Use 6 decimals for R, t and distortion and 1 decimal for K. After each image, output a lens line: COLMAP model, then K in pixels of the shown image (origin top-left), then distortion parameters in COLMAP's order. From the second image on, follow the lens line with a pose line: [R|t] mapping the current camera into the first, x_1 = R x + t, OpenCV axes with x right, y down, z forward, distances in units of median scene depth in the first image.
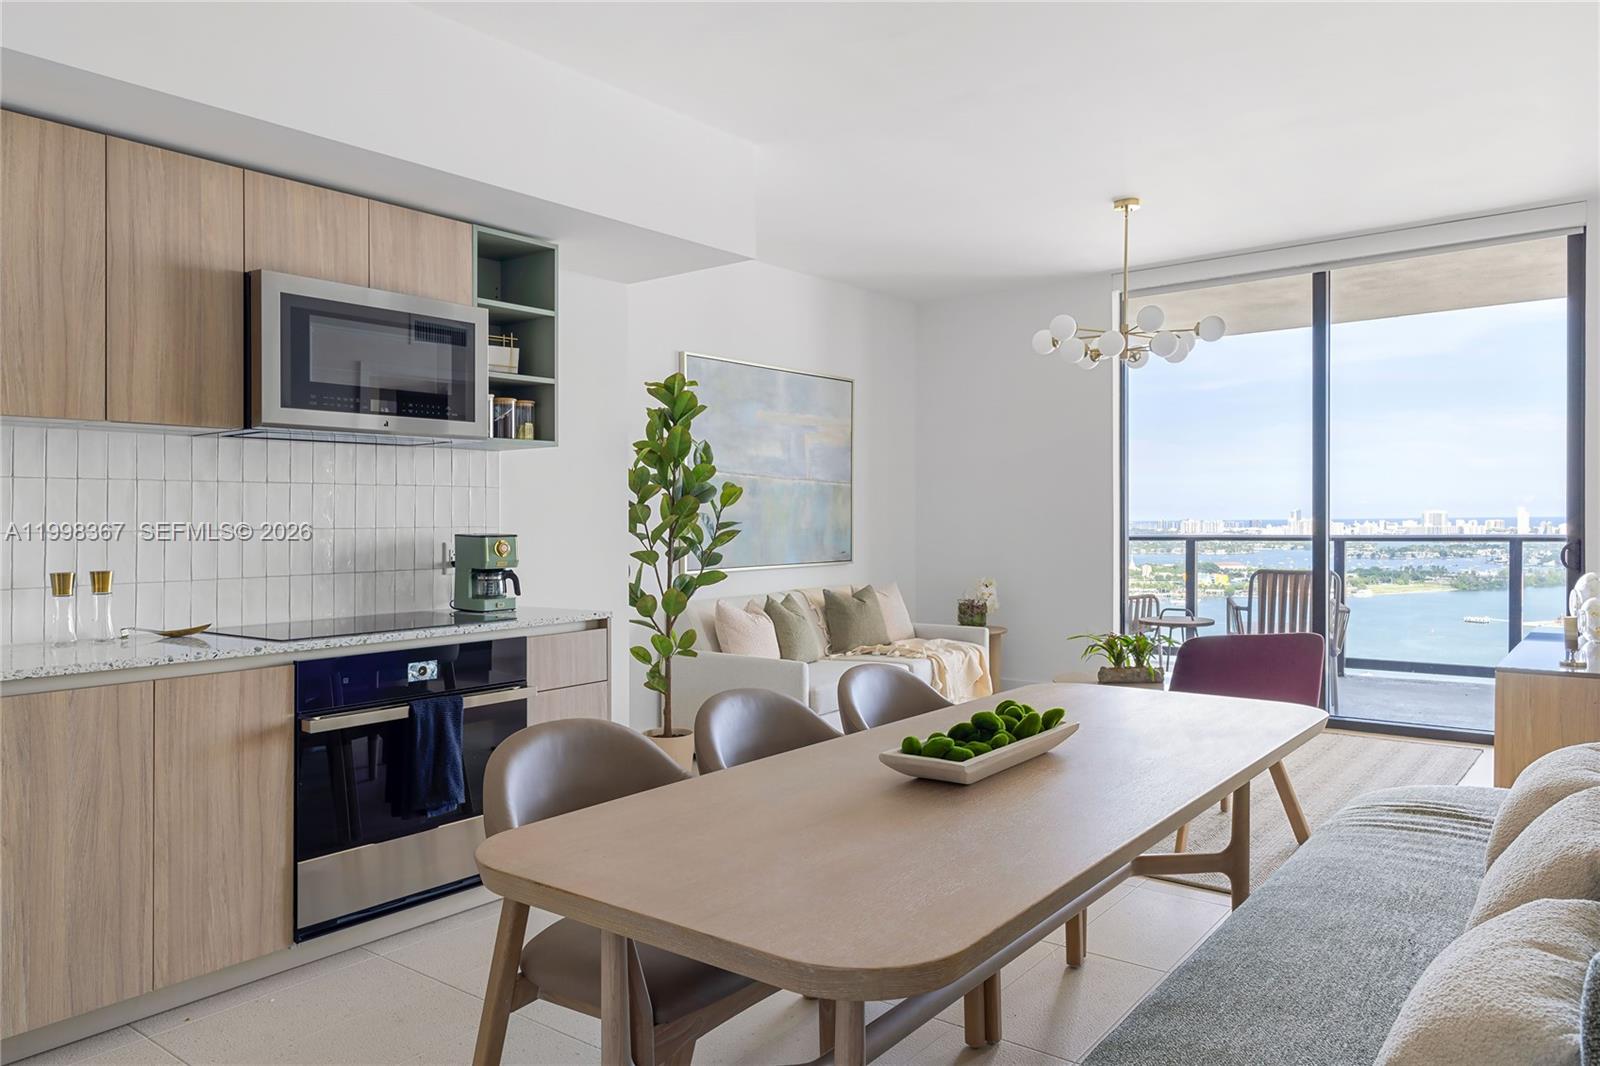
lens RADIAL K [[1084.8, 0, 800.0], [0, 1084.8, 533.0], [0, 0, 1]] dist [0.003005, 0.001054]
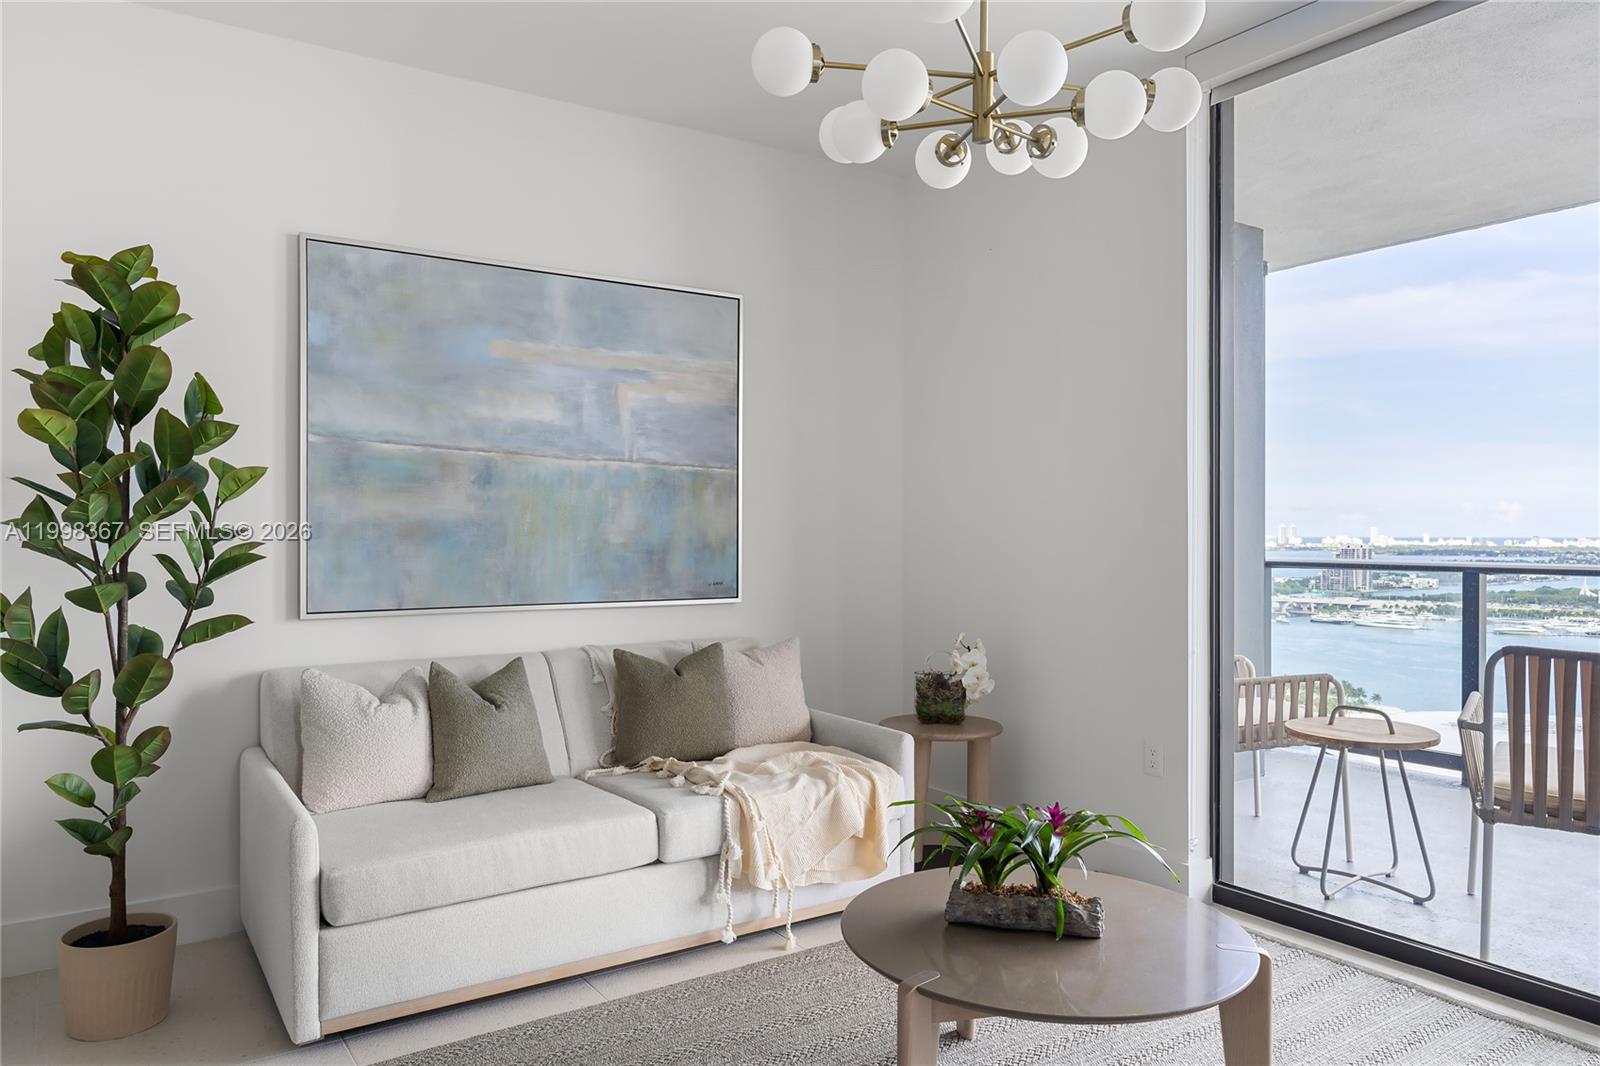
lens RADIAL K [[1084.8, 0, 800.0], [0, 1084.8, 533.0], [0, 0, 1]] dist [0.003005, 0.001054]
pose [[0.947975, 0.011530, -0.318137, 0.335984], [-0.014774, 0.999861, -0.007788, -0.007571], [0.318003, 0.012083, 0.948013, 0.548815]]
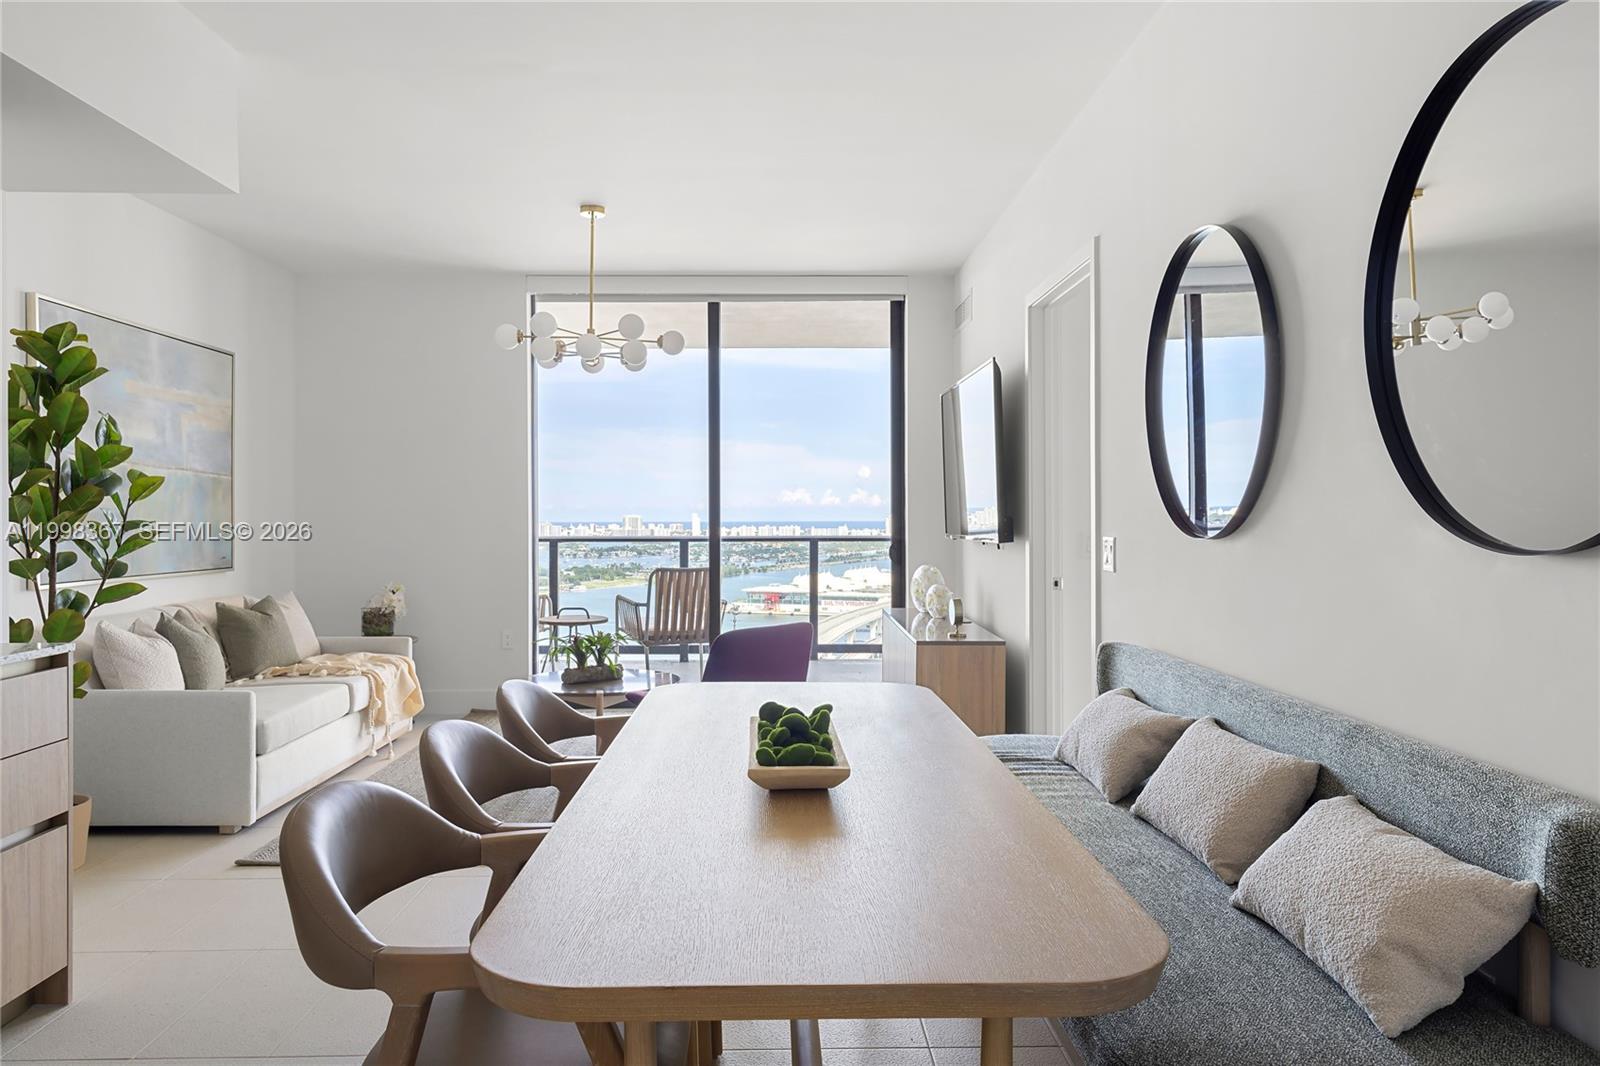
lens RADIAL K [[1073.2, 0, 800.0], [0, 1073.2, 533.0], [0, 0, 1]] dist [0.006704, 0.000909]
pose [[0.775776, 0.000010, 0.631009, -0.169805], [0.001286, 0.999998, -0.001598, 0.000449], [-0.631007, 0.002051, 0.775774, 0.091388]]
